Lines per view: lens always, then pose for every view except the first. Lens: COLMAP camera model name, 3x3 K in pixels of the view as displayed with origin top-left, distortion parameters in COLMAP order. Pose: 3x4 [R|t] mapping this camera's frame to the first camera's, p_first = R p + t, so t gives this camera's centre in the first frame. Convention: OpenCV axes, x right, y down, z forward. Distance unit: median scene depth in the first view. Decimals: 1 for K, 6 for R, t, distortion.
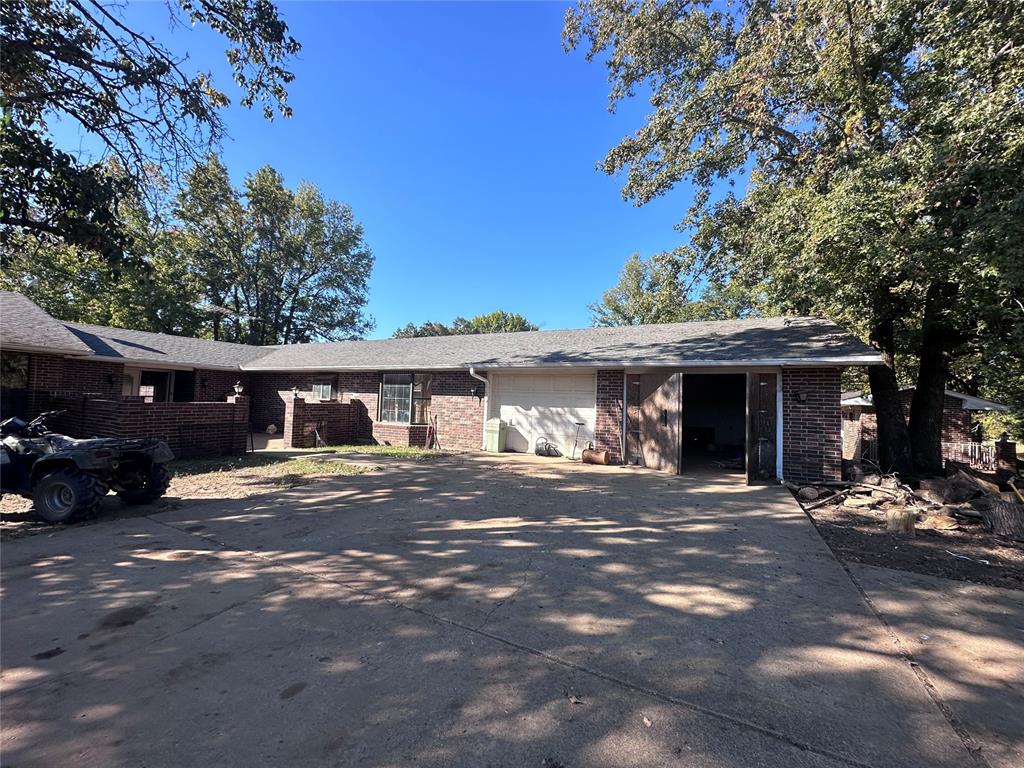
lens RADIAL K [[409.8, 0, 514.2], [0, 409.8, 384.5], [0, 0, 1]] dist [-0.004451, 0.001047]
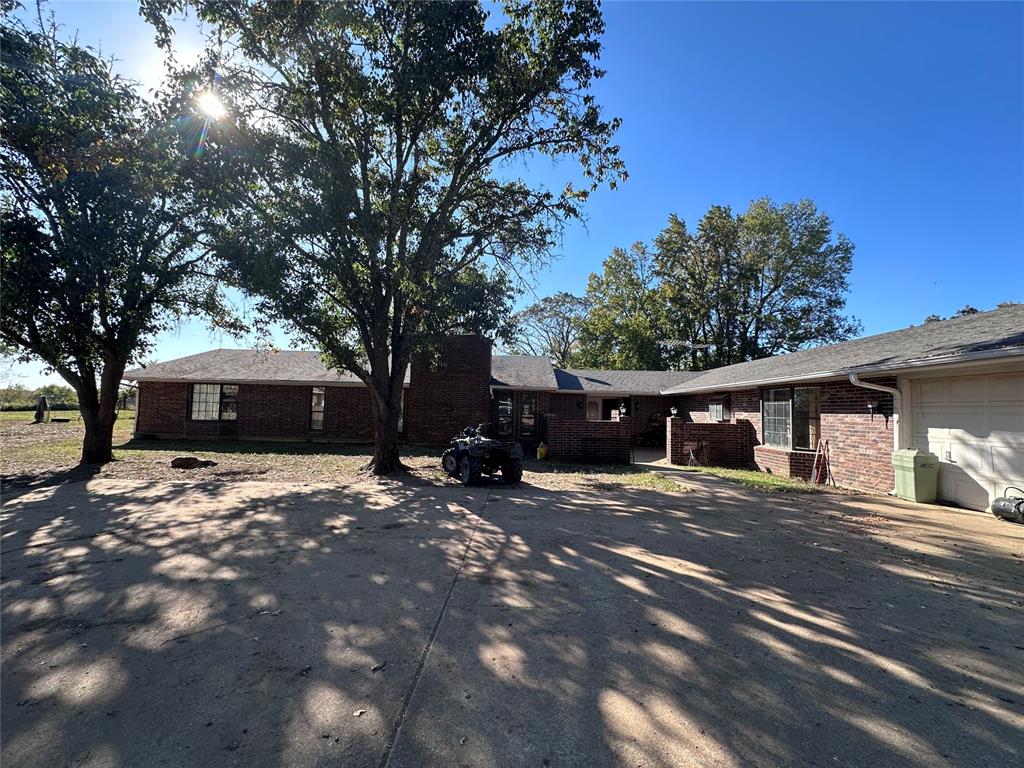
lens RADIAL K [[409.8, 0, 514.3], [0, 409.8, 385.9], [0, 0, 1]] dist [-0.004451, 0.001047]
pose [[0.433961, -0.072752, -0.897989, 0.246963], [0.026562, 0.997334, -0.067964, 0.011409], [0.900540, 0.005642, 0.434737, 0.148121]]
